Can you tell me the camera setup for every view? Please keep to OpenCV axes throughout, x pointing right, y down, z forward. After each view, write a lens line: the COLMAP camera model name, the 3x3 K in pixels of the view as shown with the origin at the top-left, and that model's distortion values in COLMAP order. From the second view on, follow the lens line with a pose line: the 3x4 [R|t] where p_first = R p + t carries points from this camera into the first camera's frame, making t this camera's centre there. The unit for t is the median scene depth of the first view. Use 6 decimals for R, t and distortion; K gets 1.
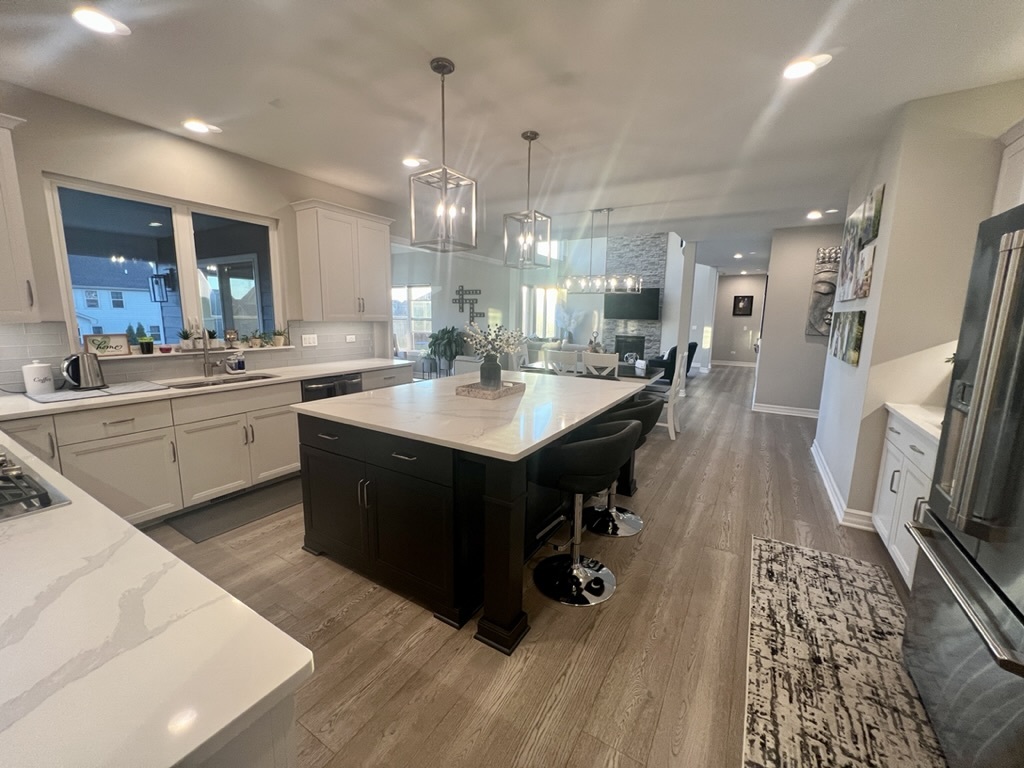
lens RADIAL K [[411.3, 0, 511.3], [0, 411.3, 375.6], [0, 0, 1]] dist [-0.000422, -0.000100]
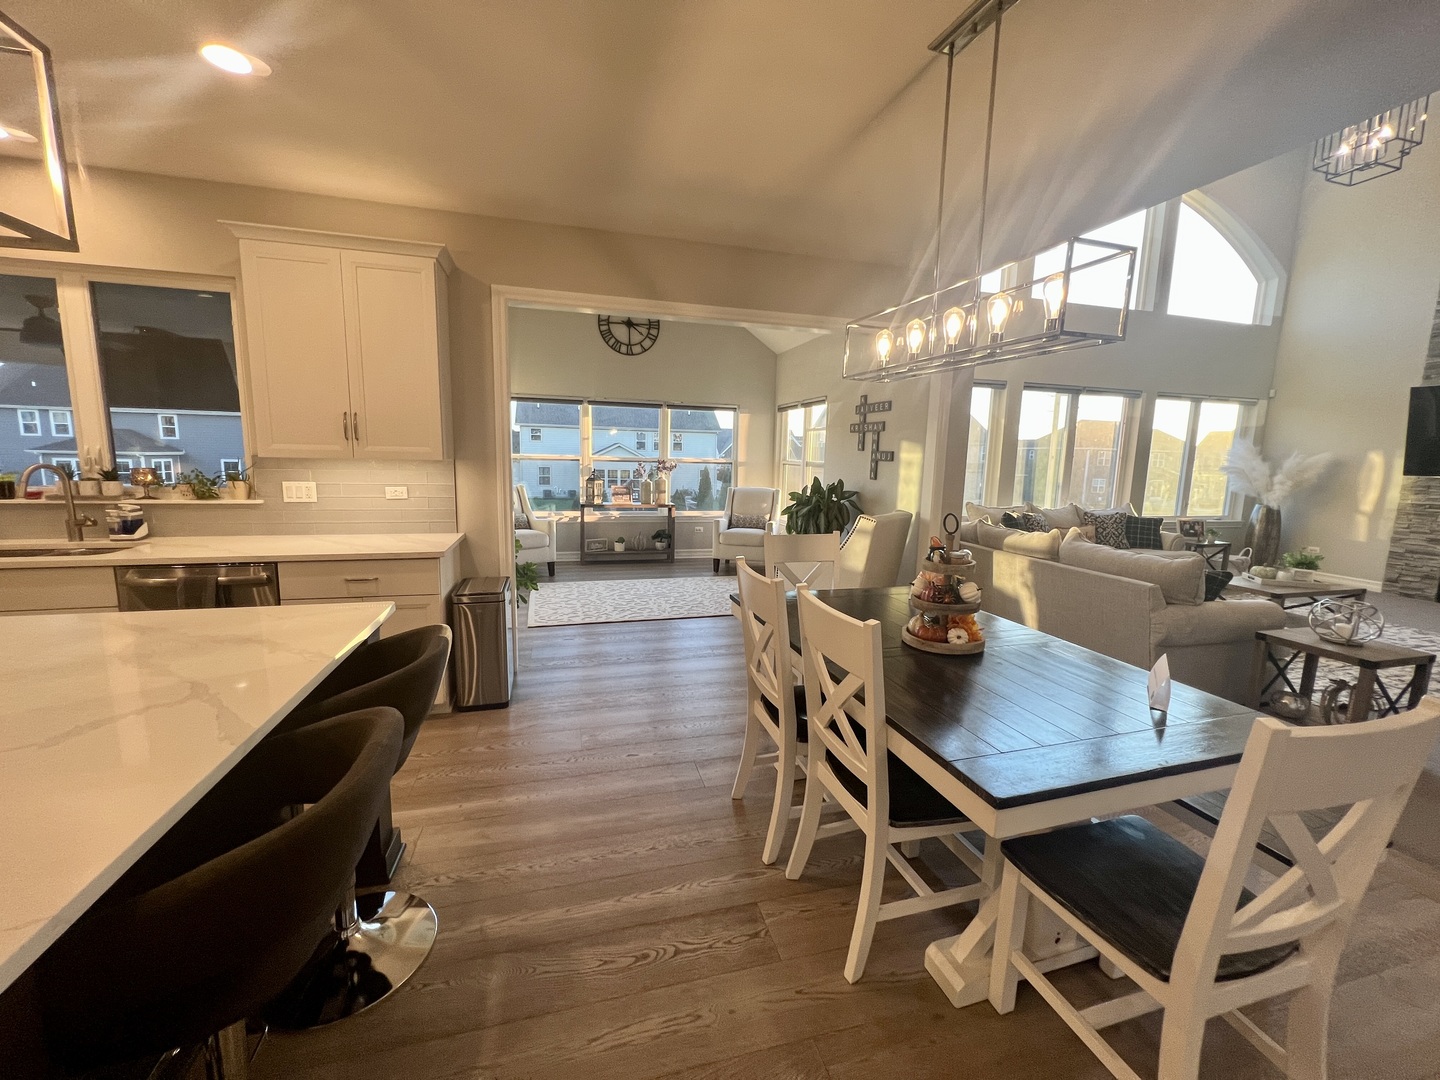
lens RADIAL K [[578.4, 0, 715.0], [0, 578.4, 536.6], [0, 0, 1]] dist [-0.000422, -0.000100]
pose [[0.720563, 0.101957, -0.685852, 0.597888], [-0.114383, 0.993057, 0.027452, -0.146567], [0.683890, 0.058669, 0.727223, 1.078463]]
